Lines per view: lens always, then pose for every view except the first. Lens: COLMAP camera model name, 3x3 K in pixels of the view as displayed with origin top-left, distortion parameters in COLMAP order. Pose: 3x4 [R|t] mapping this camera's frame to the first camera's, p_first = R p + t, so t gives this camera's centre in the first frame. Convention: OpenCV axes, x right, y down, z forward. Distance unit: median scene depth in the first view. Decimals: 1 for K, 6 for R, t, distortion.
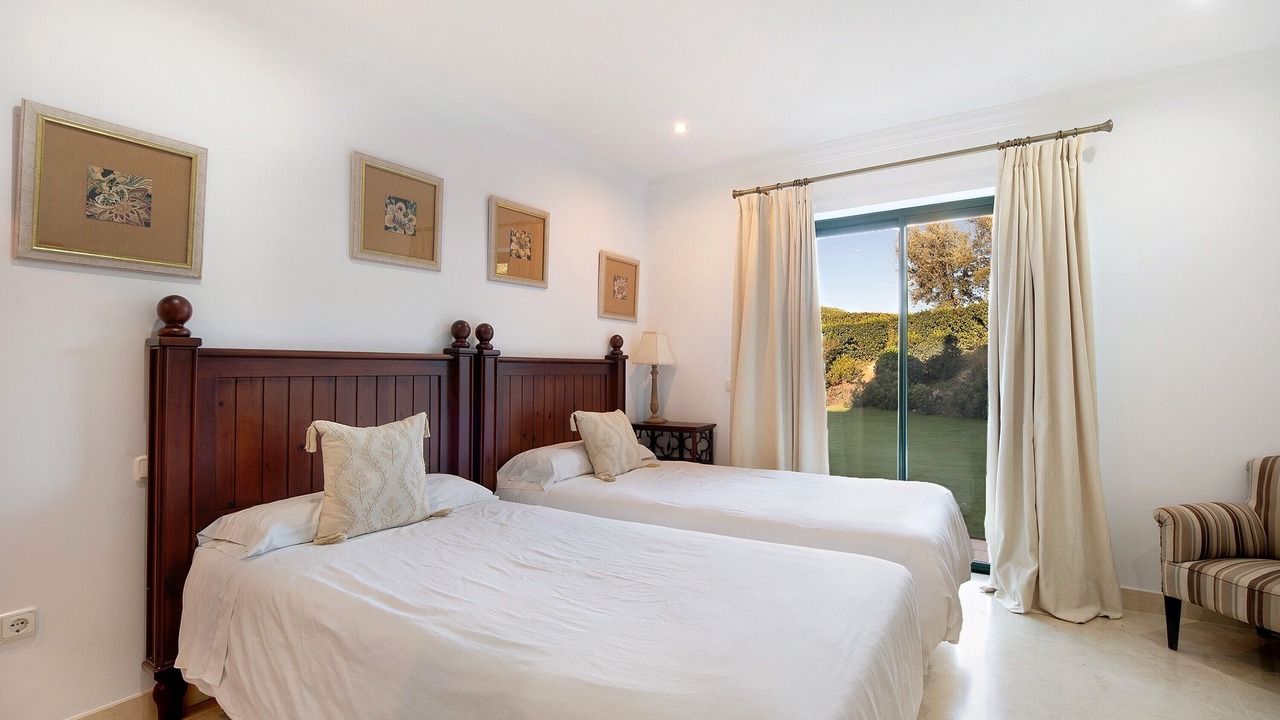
lens RADIAL K [[599.1, 0, 664.6], [0, 599.1, 361.5], [0, 0, 1]] dist [0.000153, -0.000306]
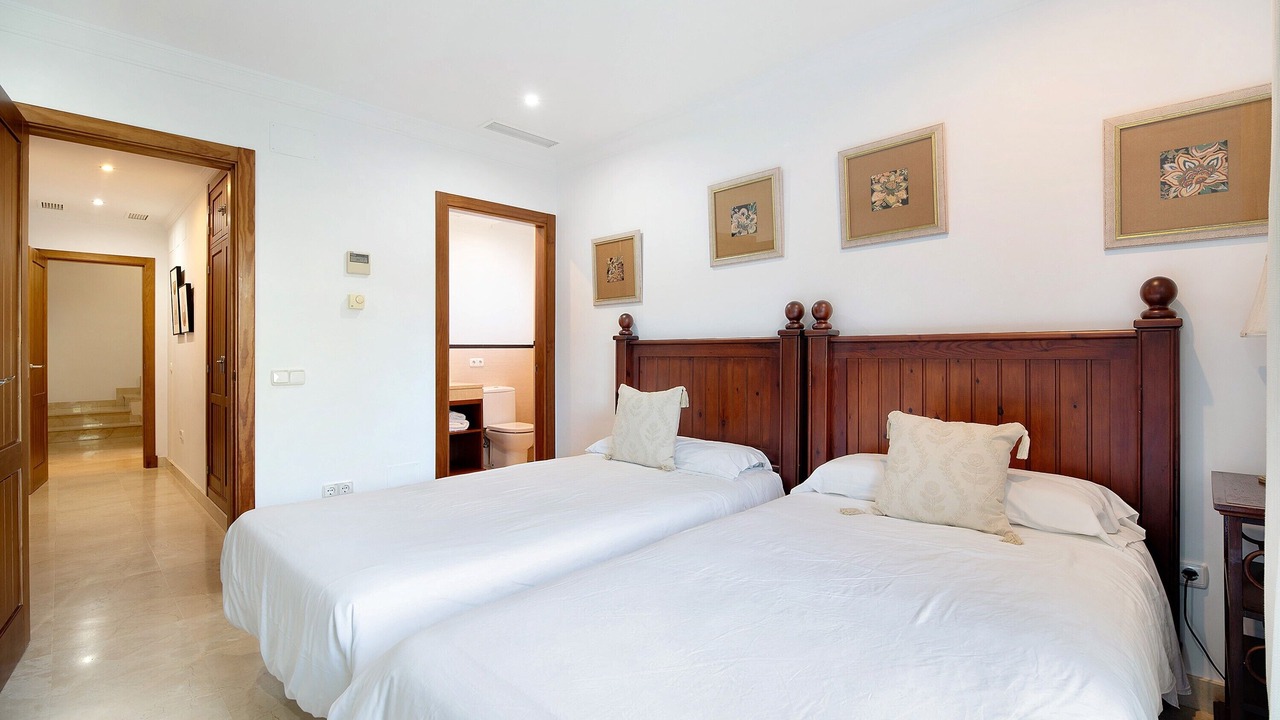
lens RADIAL K [[564.9, 0, 640.0], [0, 564.9, 360.0], [0, 0, 1]] dist [0.001103, -0.000011]
pose [[-0.221274, 0.007811, -0.975180, 0.631287], [0.013238, 0.999900, 0.005005, 0.019438], [0.975122, -0.011802, -0.221355, 0.976136]]
